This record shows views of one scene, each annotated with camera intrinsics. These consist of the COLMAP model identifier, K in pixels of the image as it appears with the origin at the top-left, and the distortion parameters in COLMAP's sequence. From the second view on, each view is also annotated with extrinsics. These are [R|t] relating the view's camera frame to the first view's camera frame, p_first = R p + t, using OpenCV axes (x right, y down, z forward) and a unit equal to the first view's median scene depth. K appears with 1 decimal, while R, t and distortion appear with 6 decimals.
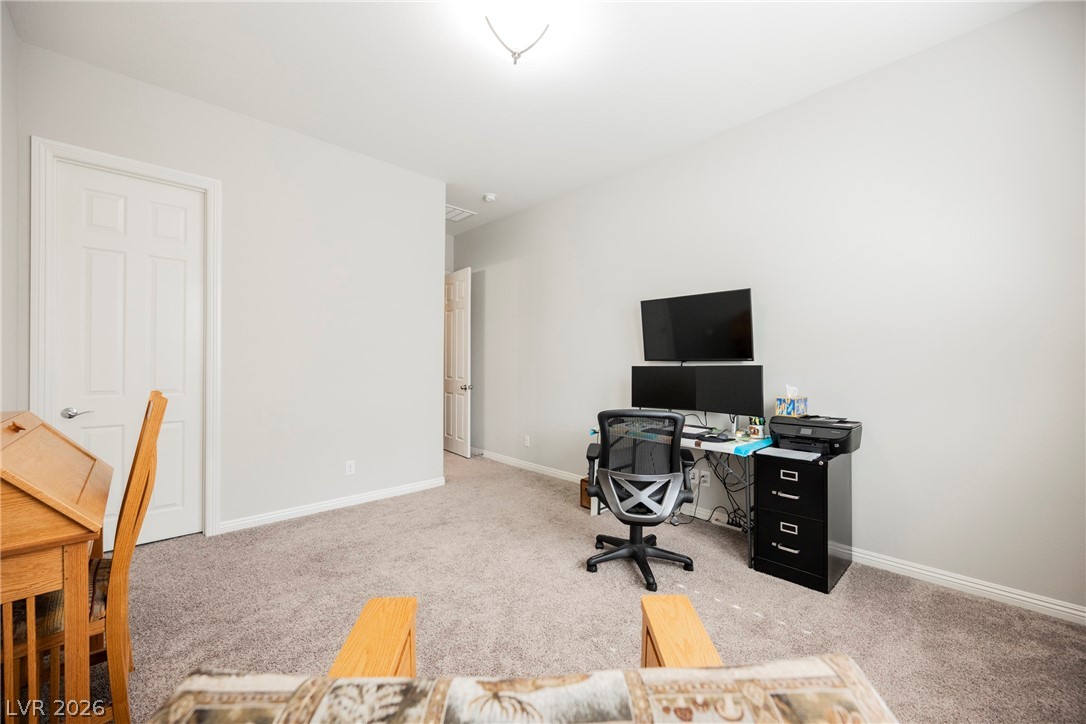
lens RADIAL K [[424.1, 0, 546.4], [0, 424.1, 362.9], [0, 0, 1]] dist [-0.000954, 0.000080]
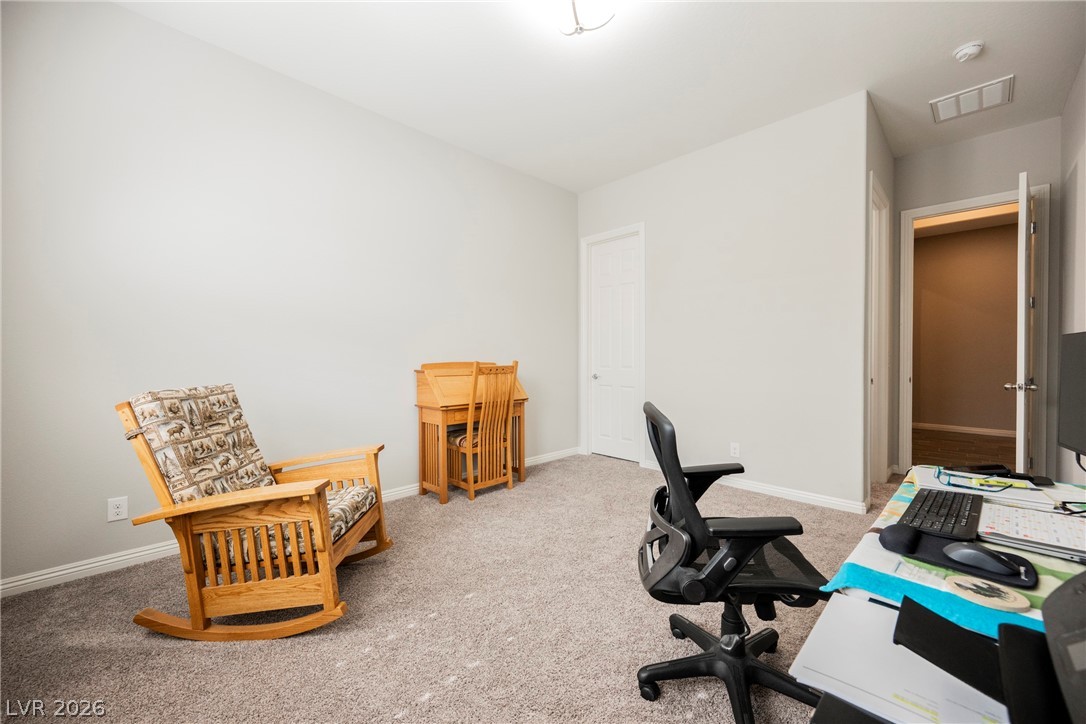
lens RADIAL K [[424.1, 0, 546.4], [0, 424.1, 362.9], [0, 0, 1]] dist [-0.000954, 0.000080]
pose [[0.011796, 0.008446, -0.999895, 0.760536], [0.002503, 0.999961, 0.008476, 0.039723], [0.999927, -0.002603, 0.011774, 0.747339]]
